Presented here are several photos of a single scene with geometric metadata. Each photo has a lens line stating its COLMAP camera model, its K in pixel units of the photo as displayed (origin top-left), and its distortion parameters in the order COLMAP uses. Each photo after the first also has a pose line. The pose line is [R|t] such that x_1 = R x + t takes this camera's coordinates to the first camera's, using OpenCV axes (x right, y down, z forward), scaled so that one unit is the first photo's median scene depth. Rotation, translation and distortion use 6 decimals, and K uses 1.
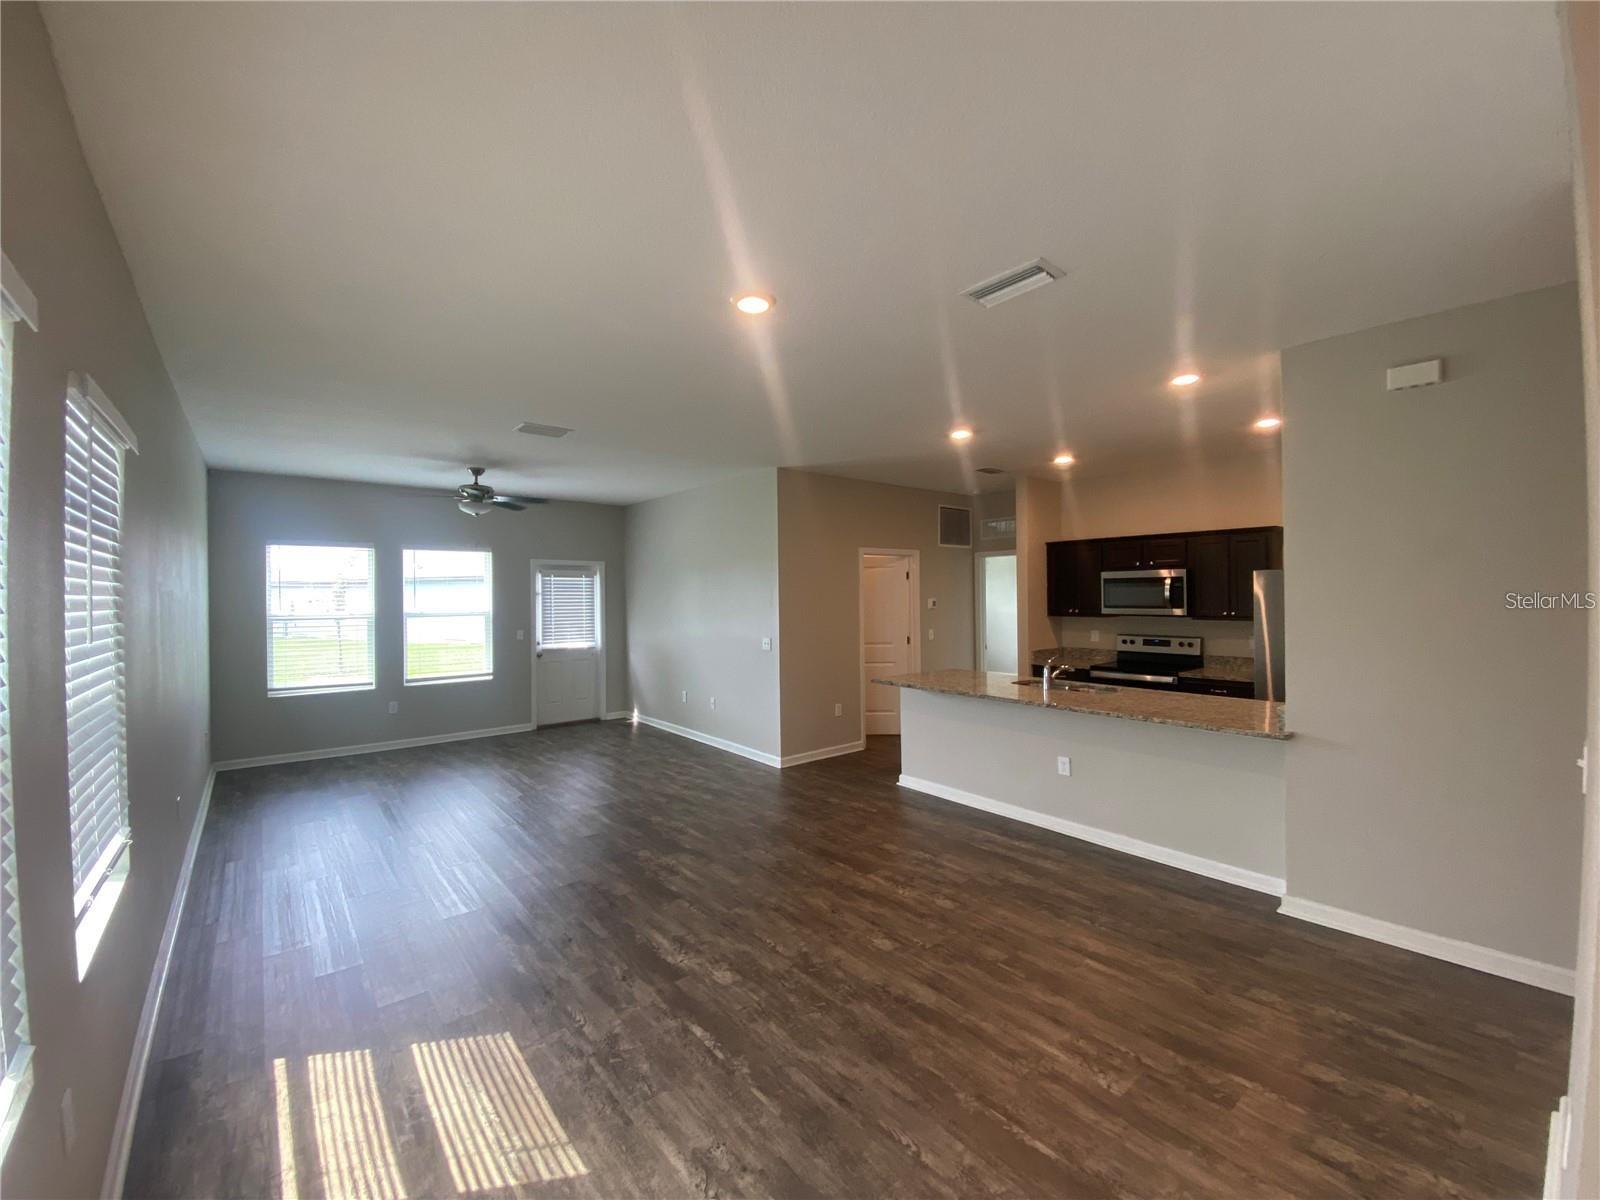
lens RADIAL K [[650.2, 0, 794.0], [0, 650.2, 594.2], [0, 0, 1]] dist [0.027179, -0.023301]
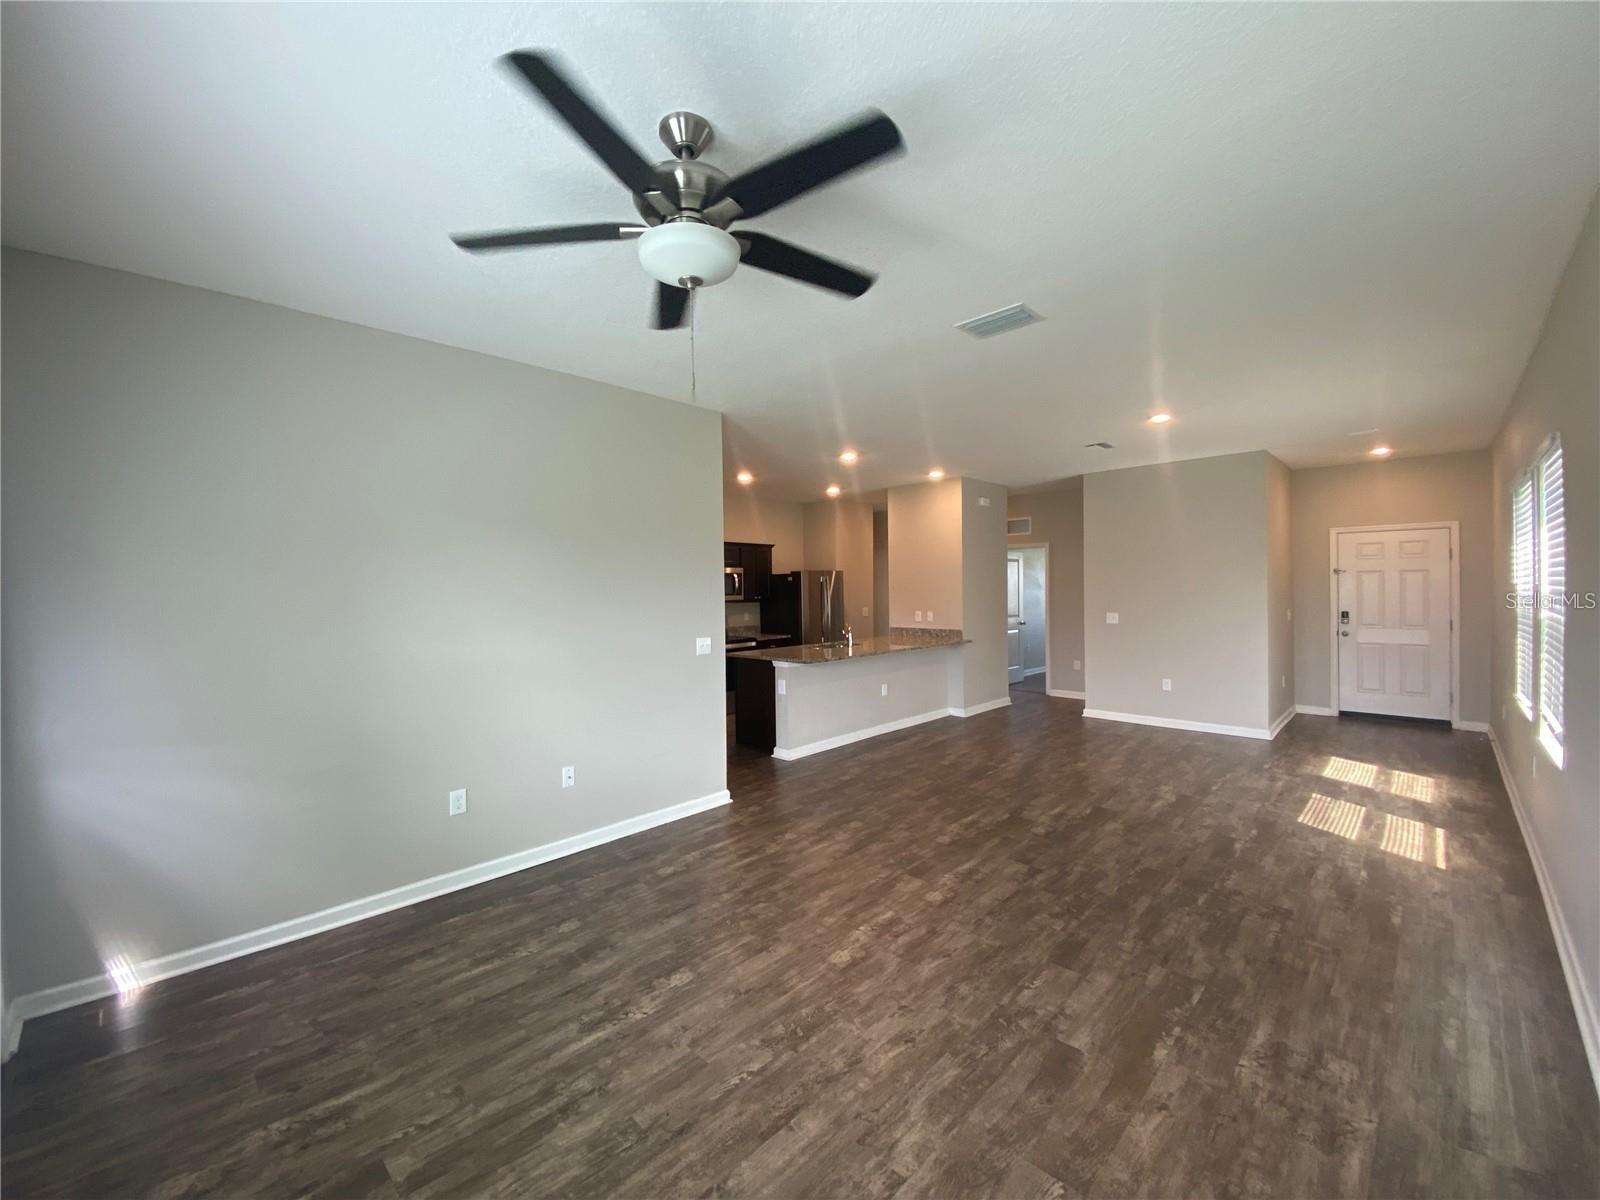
lens RADIAL K [[650.2, 0, 794.0], [0, 650.2, 594.2], [0, 0, 1]] dist [0.027179, -0.023301]
pose [[-0.117412, 0.000854, 0.993083, -1.164728], [0.014873, 0.999889, 0.000898, 0.028929], [-0.992972, 0.014876, -0.117411, 1.465149]]
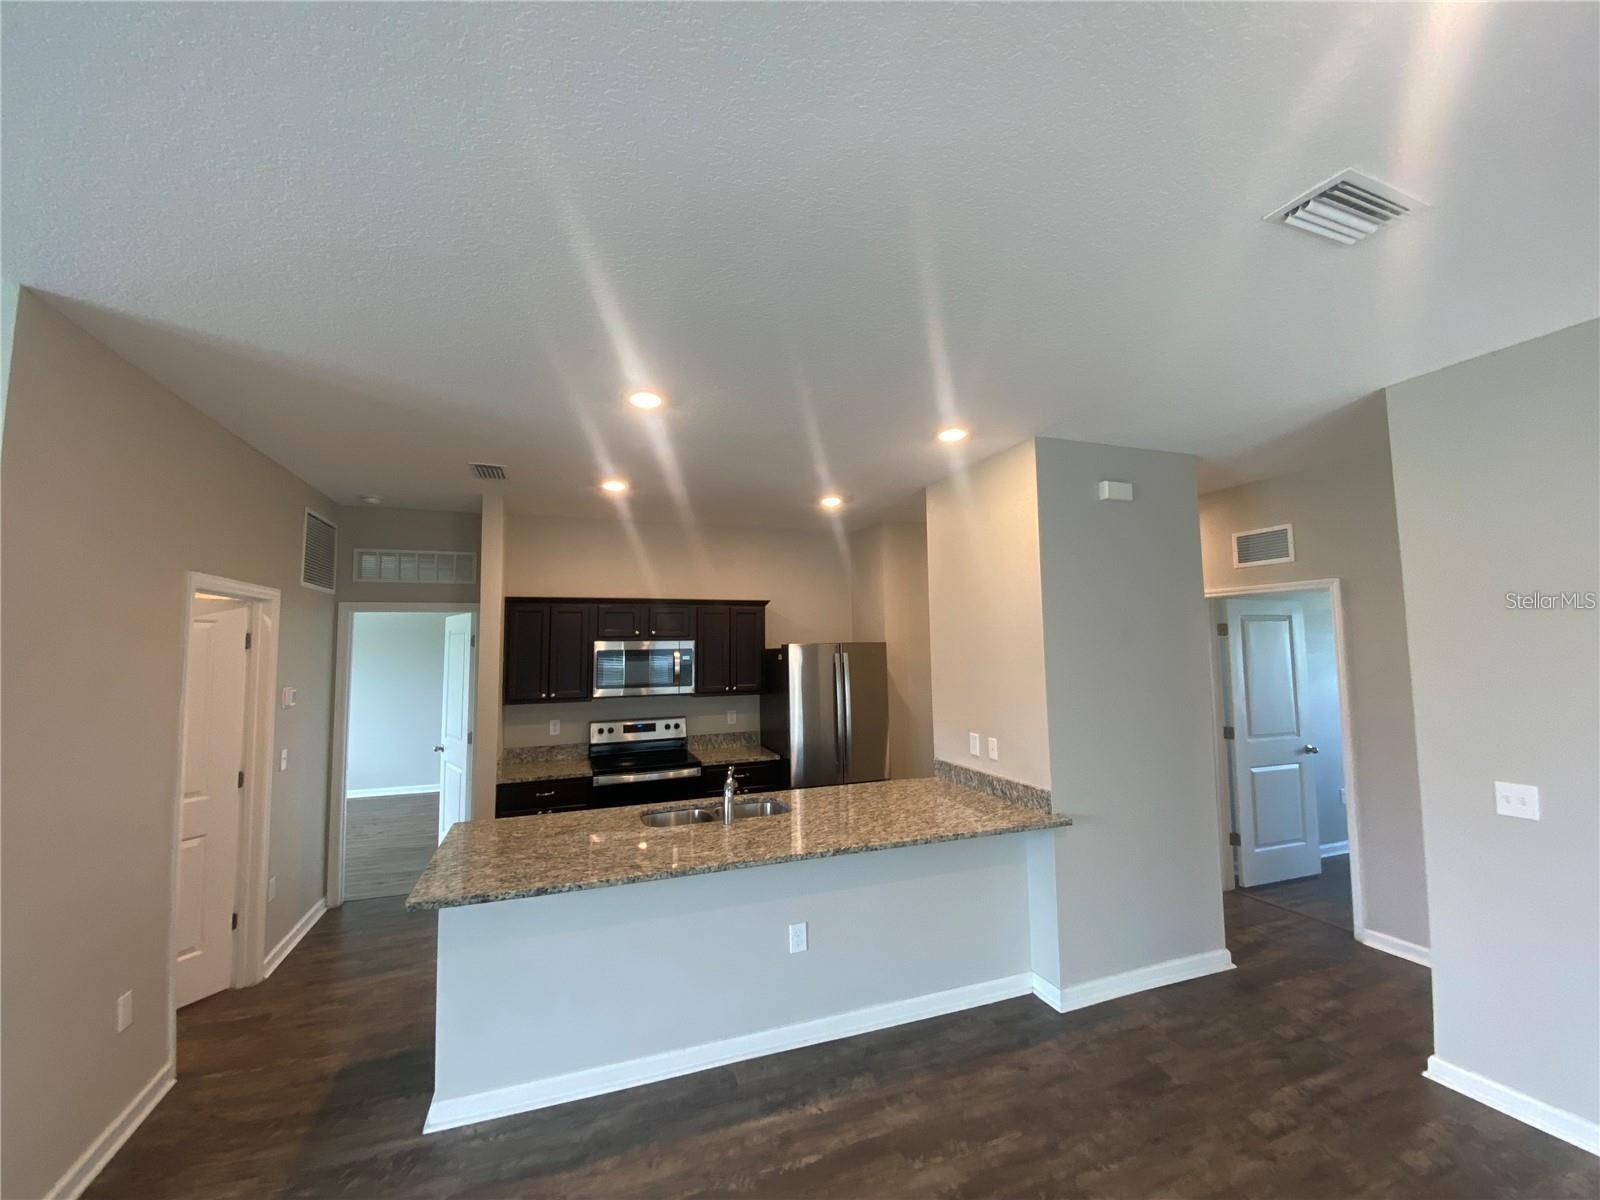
lens RADIAL K [[650.2, 0, 794.0], [0, 650.2, 594.2], [0, 0, 1]] dist [0.027179, -0.023301]
pose [[0.324951, 0.080474, 0.942301, -0.259146], [0.009849, 0.996031, -0.088458, -0.029369], [-0.945680, 0.038025, 0.322869, 0.814168]]
